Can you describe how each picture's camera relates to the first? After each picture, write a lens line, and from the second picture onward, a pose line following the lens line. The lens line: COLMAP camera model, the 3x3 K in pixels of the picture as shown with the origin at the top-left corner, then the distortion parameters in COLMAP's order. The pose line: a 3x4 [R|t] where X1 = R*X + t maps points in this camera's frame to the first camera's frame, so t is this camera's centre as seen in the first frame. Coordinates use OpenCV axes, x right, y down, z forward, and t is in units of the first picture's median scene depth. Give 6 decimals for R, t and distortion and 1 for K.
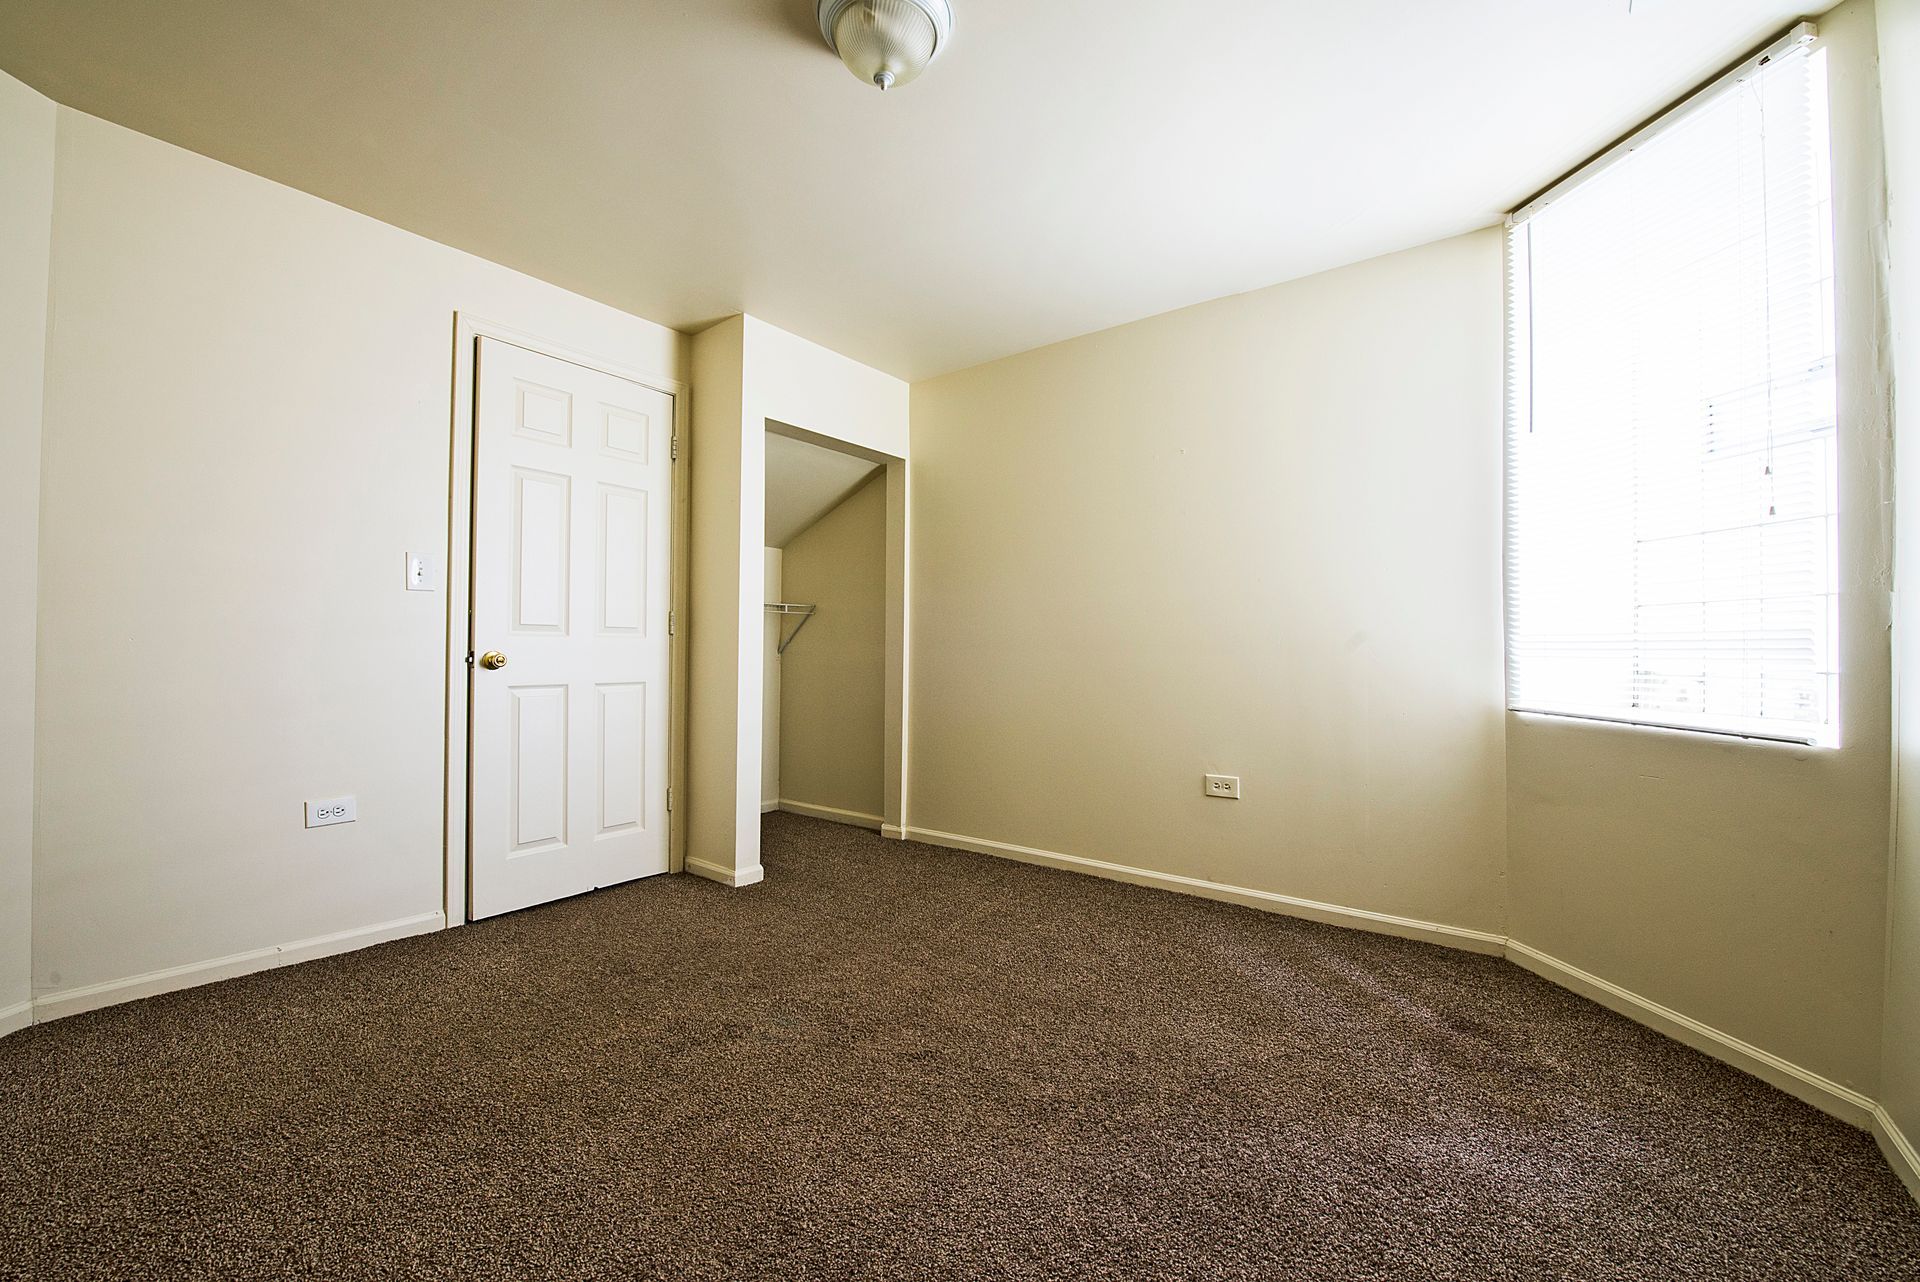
lens RADIAL K [[761.8, 0, 954.5], [0, 761.8, 641.5], [0, 0, 1]] dist [-0.016123, -0.001213]
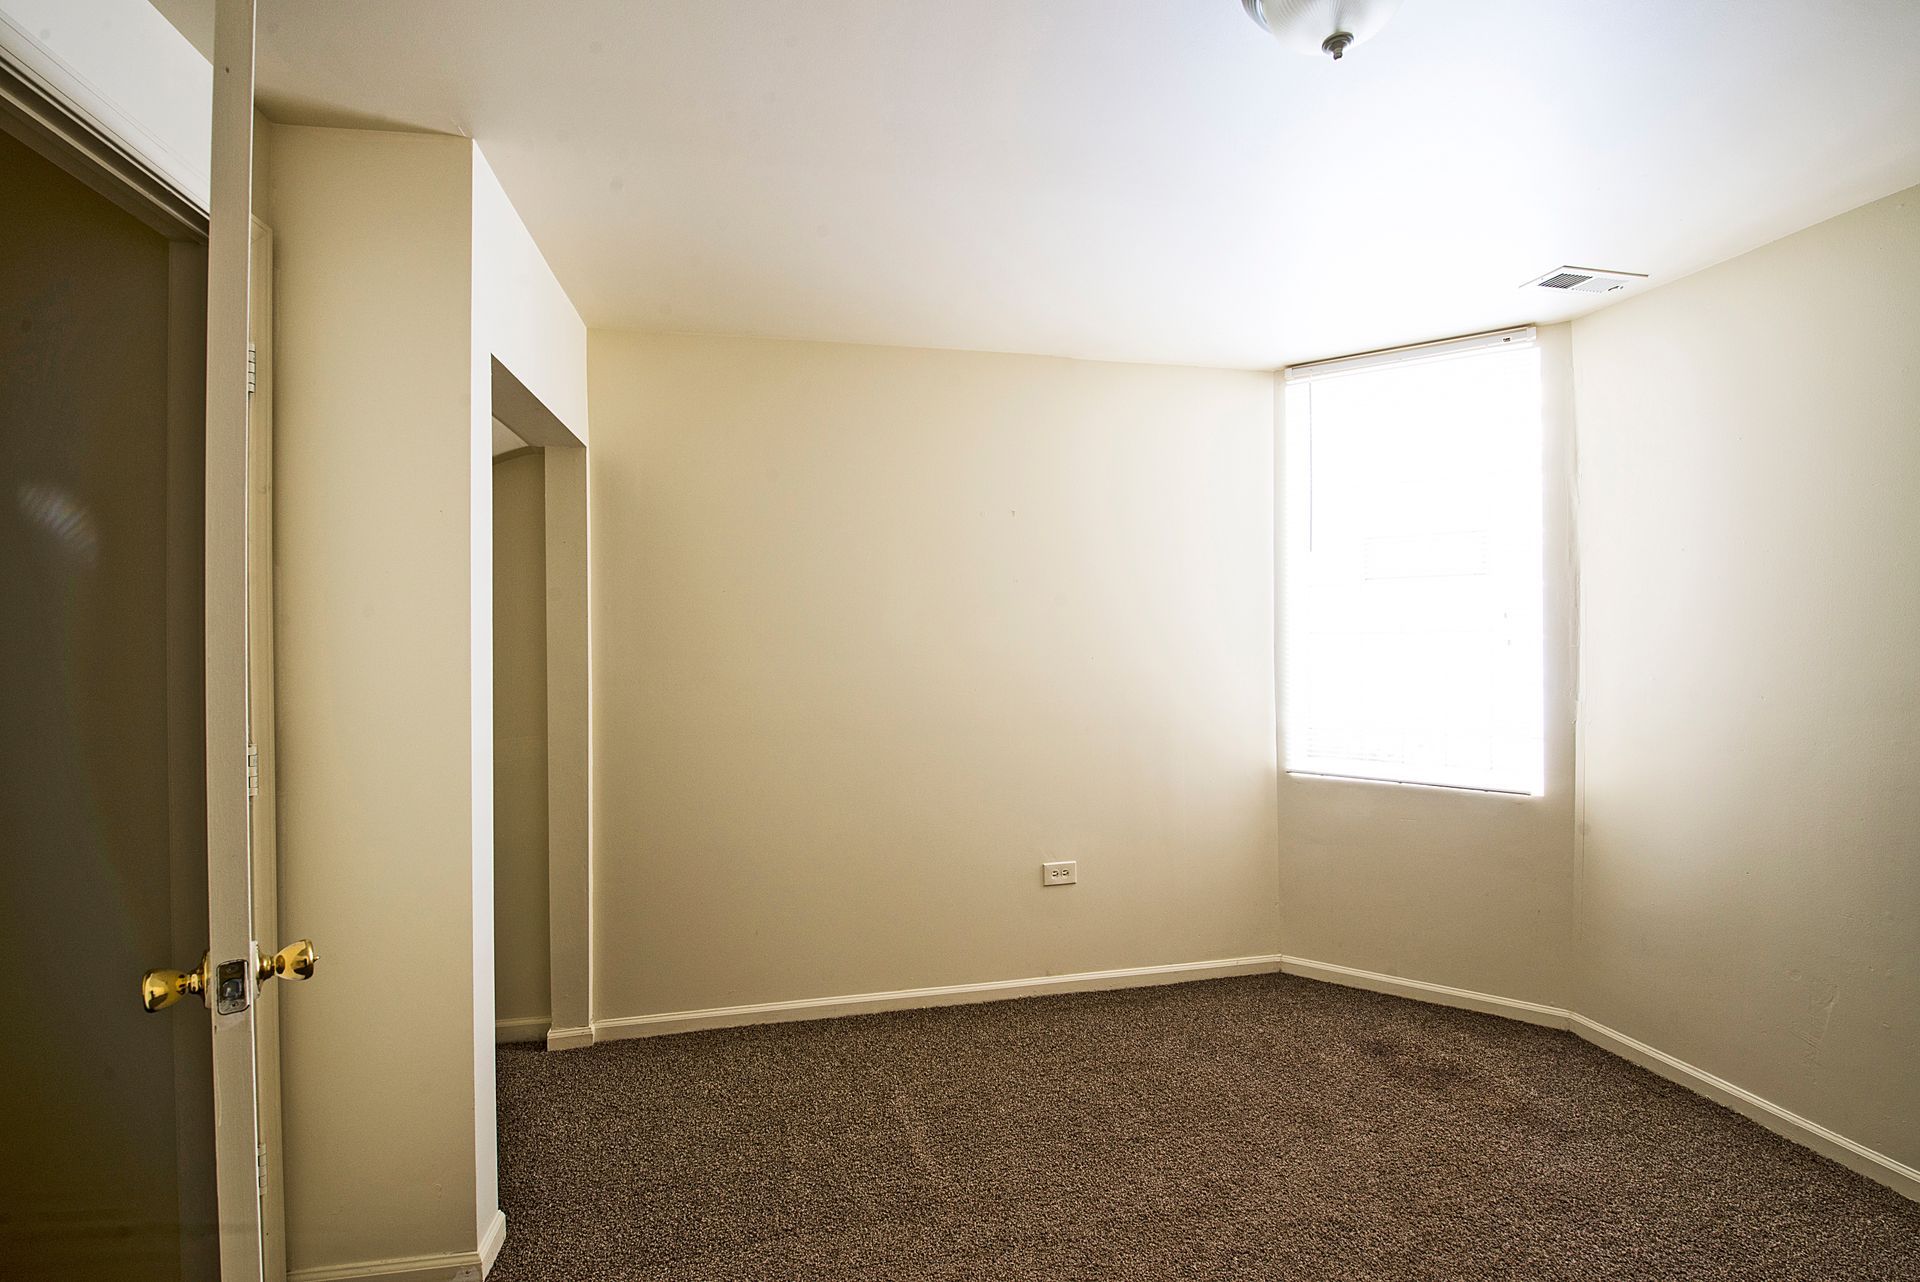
lens RADIAL K [[821.3, 0, 960.0], [0, 821.3, 641.0], [0, 0, 1]] dist [-0.015034, -0.000098]
pose [[0.654700, -0.012937, 0.755778, -0.620085], [0.001989, 0.999880, 0.015392, -0.143306], [-0.755886, -0.008574, 0.654647, 0.526590]]
